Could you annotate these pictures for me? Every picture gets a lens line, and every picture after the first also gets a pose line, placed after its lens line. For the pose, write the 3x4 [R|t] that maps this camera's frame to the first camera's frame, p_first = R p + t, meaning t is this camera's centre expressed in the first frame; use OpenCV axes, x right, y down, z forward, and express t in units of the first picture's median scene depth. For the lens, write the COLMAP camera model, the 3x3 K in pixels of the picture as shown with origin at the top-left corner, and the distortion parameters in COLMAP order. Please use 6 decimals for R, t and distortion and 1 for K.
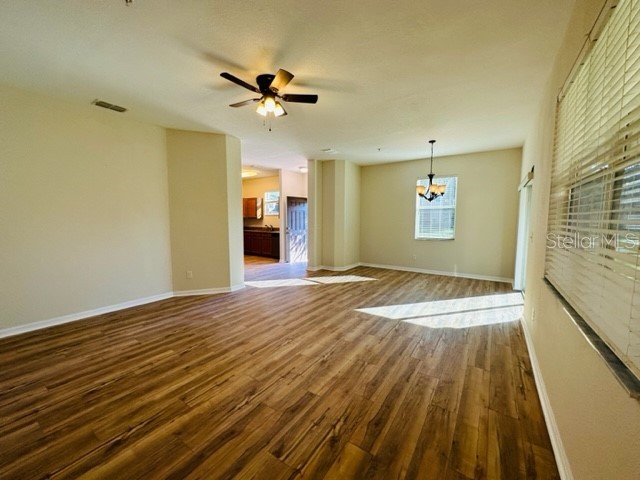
lens RADIAL K [[255.9, 0, 320.6], [0, 255.9, 237.0], [0, 0, 1]] dist [-0.001148, -0.000128]
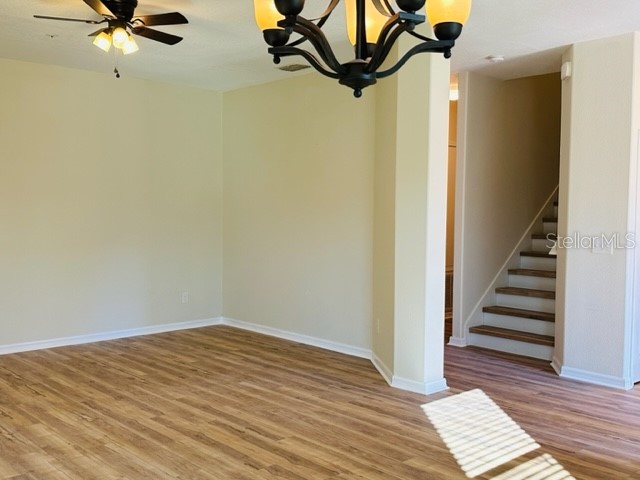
lens RADIAL K [[654.4, 0, 321.3], [0, 654.4, 243.6], [0, 0, 1]] dist [0.173621, -0.366615]
pose [[-0.224228, 0.046902, -0.973407, 1.113607], [-0.079201, 0.994660, 0.066170, -0.135249], [0.971313, 0.091932, -0.219316, 1.613088]]
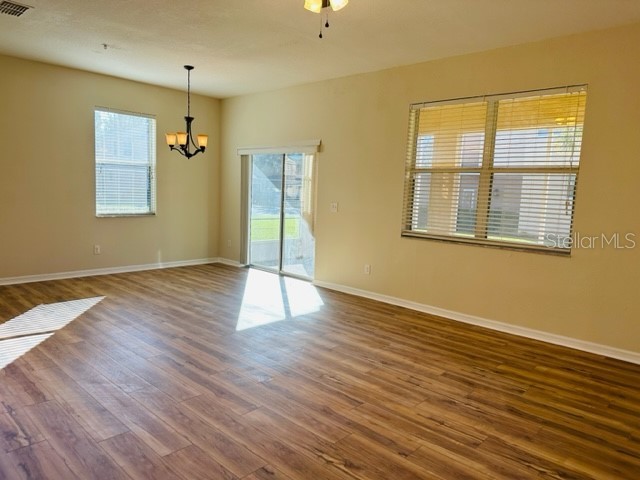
lens RADIAL K [[447.8, 0, 322.4], [0, 447.8, 238.5], [0, 0, 1]] dist [0.052442, -0.063046]
pose [[0.150940, -0.103219, 0.983139, -1.074854], [0.030544, 0.994546, 0.099727, -0.055848], [-0.988071, 0.014976, 0.153269, 0.727641]]
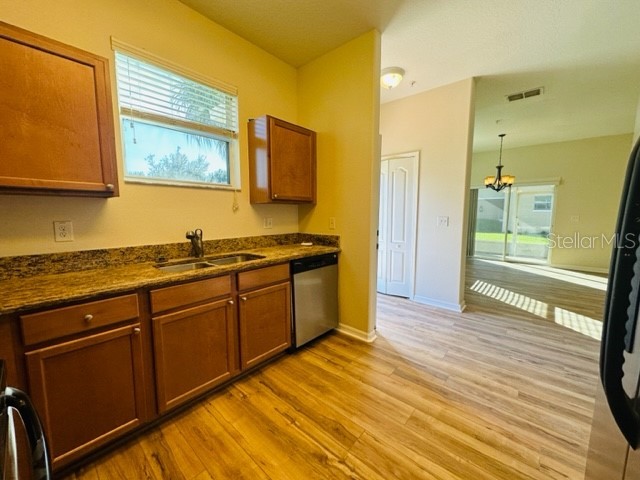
lens RADIAL K [[254.6, 0, 319.4], [0, 254.6, 240.2], [0, 0, 1]] dist [-0.000122, 0.000268]
pose [[0.122869, -0.115674, 0.985659, -1.144519], [0.069928, 0.991725, 0.107669, -0.159437], [-0.989956, 0.055696, 0.129941, 2.476138]]
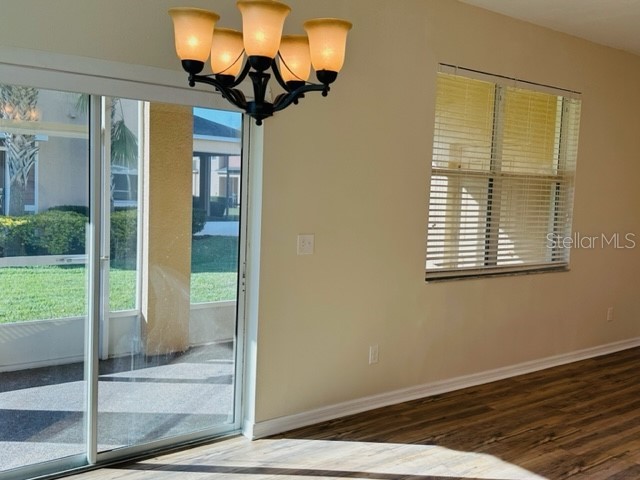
lens RADIAL K [[654.4, 0, 321.3], [0, 654.4, 243.6], [0, 0, 1]] dist [0.173621, -0.366615]
pose [[-0.953263, -0.067544, 0.294496, 0.398857], [-0.021090, 0.987190, 0.158150, -0.197086], [-0.301406, 0.144547, -0.942476, 2.124761]]
